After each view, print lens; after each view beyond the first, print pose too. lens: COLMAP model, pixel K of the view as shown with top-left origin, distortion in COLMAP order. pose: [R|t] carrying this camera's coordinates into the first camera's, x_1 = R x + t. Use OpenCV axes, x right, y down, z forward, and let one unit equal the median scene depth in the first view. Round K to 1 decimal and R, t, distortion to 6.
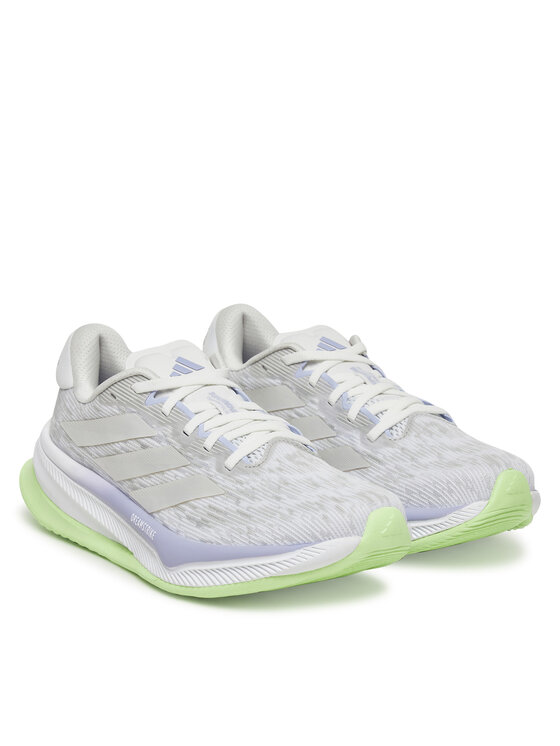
lens RADIAL K [[2407.4, 0, 280.0], [0, 2407.4, 373.0], [0, 0, 1]] dist [-0.017392, -0.043799]
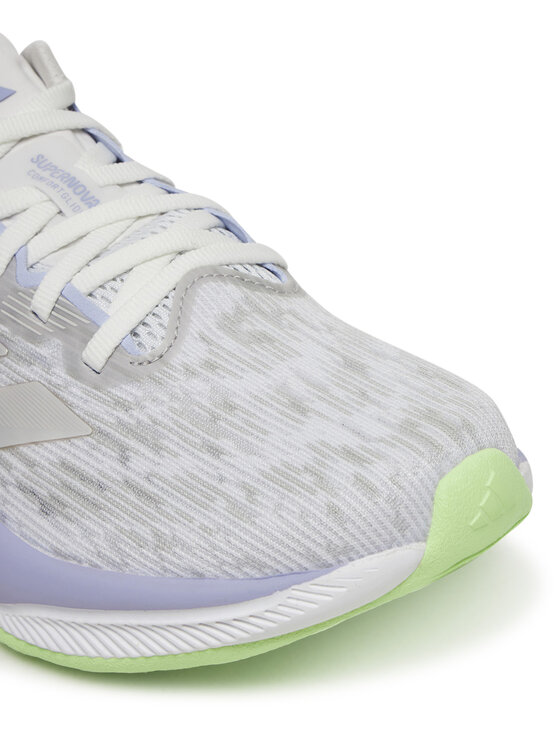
lens RADIAL K [[2201.8, 0, 280.0], [0, 2201.8, 373.0], [0, 0, 1]] dist [-0.252859, -1.119742]
pose [[0.991102, -0.132814, -0.008811, 0.015748], [0.128718, 0.939471, 0.317531, -0.082574], [-0.033895, -0.315840, 0.948207, 0.630496]]
